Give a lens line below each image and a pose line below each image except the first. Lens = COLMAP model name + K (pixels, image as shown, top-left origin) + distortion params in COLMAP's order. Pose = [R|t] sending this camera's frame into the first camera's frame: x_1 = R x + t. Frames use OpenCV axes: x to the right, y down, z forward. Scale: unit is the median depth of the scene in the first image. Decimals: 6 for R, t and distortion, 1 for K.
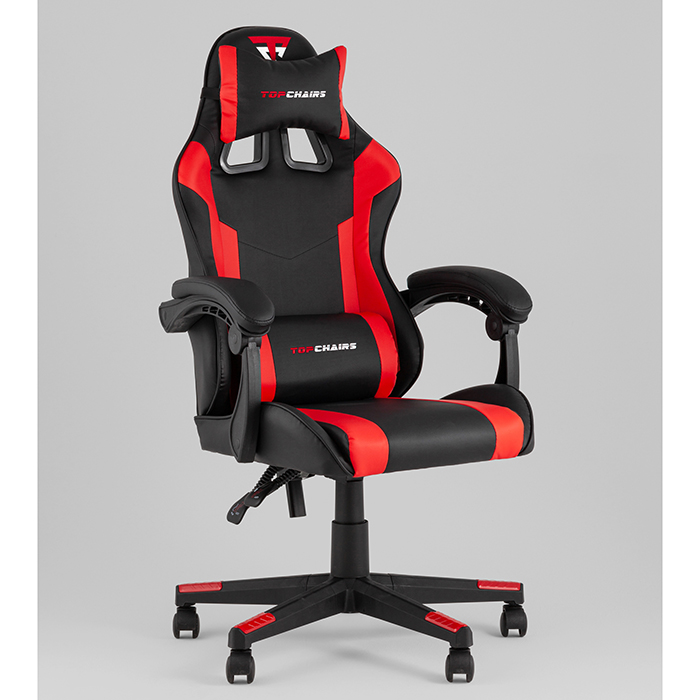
lens RADIAL K [[4325.4, 0, 350.0], [0, 4325.4, 350.0], [0, 0, 1]] dist [-0.478871, 33.194817]
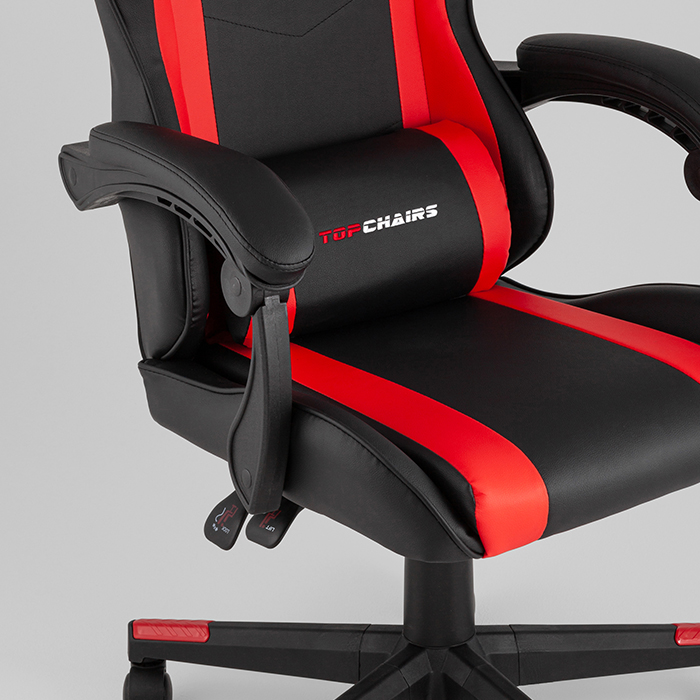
lens RADIAL K [[4325.4, 0, 350.0], [0, 4325.4, 350.0], [0, 0, 1]] dist [-0.478871, 33.194817]
pose [[0.992368, -0.057834, 0.108912, -0.067747], [0.015658, 0.935150, 0.353907, -0.172209], [-0.122317, -0.349500, 0.928918, 0.507558]]
